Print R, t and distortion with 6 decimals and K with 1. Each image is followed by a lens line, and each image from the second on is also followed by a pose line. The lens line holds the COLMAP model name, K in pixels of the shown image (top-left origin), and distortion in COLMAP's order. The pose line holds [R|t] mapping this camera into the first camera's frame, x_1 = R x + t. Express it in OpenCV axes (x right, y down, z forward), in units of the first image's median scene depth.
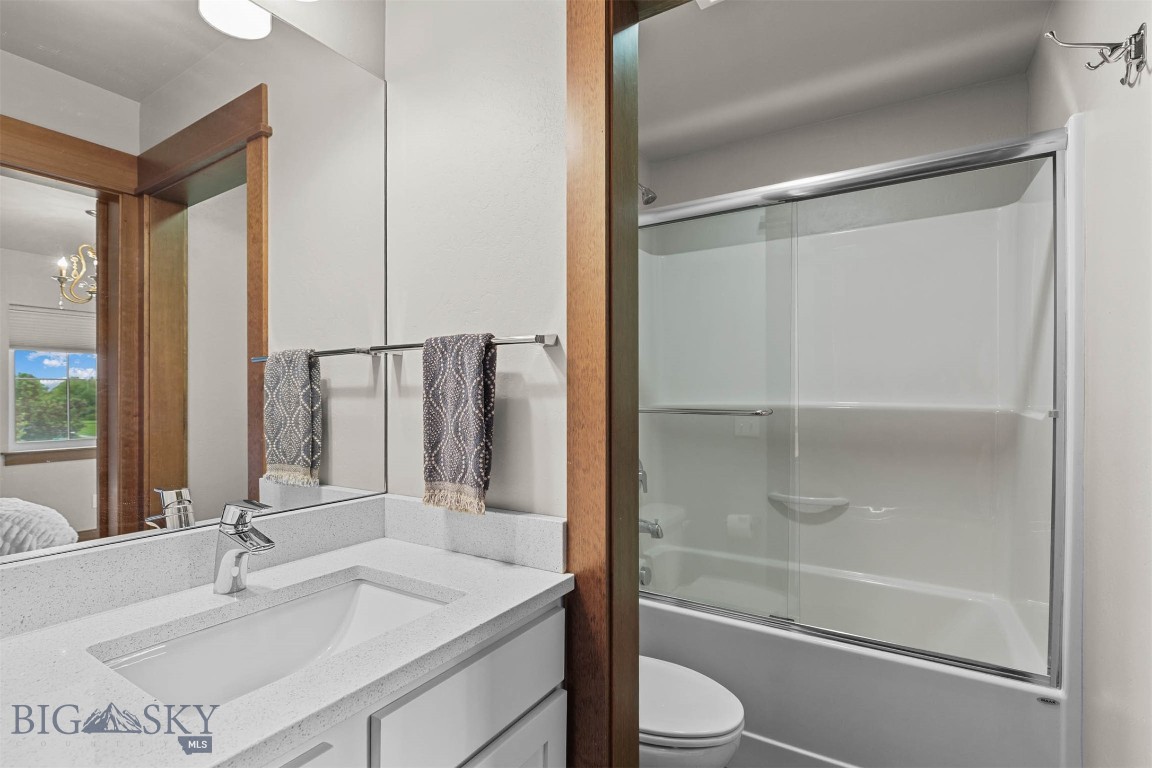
lens RADIAL K [[538.8, 0, 579.7], [0, 538.8, 393.8], [0, 0, 1]] dist [-0.002318, 0.000491]
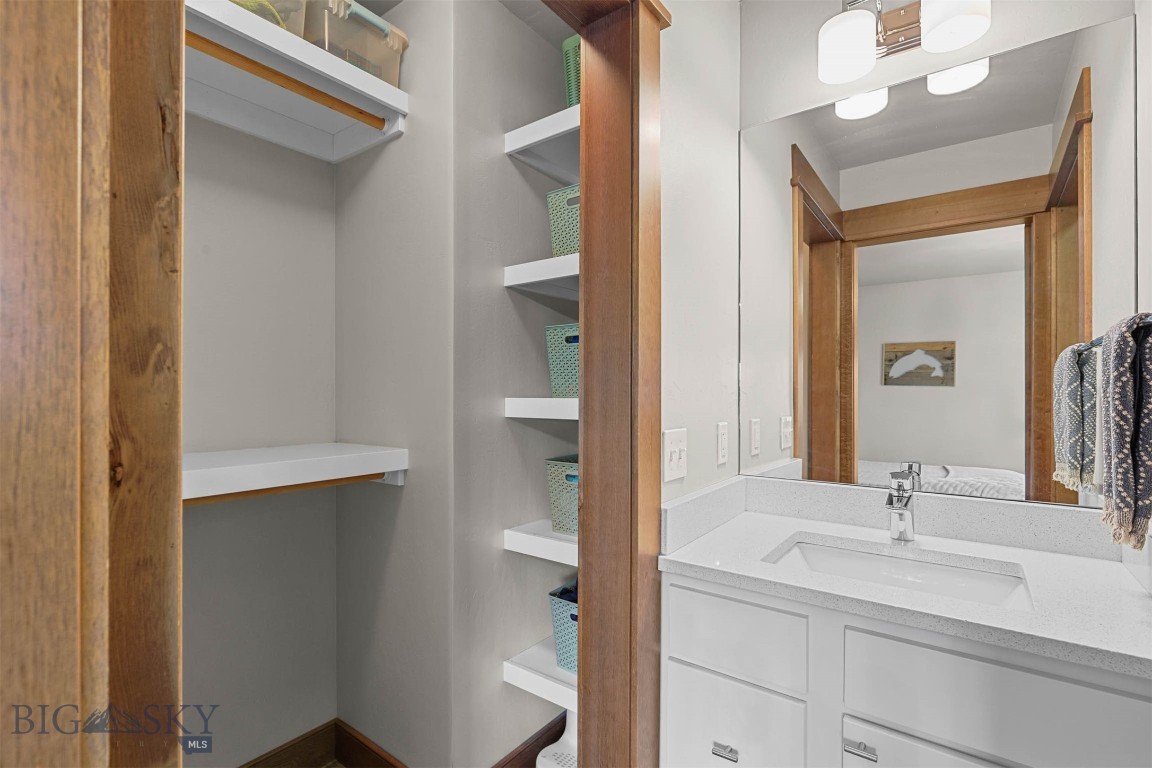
lens RADIAL K [[538.8, 0, 579.4], [0, 538.8, 389.6], [0, 0, 1]] dist [-0.002318, 0.000491]
pose [[-0.085016, -0.008131, -0.996346, 0.357074], [0.007070, 0.999937, -0.008764, -0.001620], [0.996355, -0.007789, -0.084953, 0.146032]]
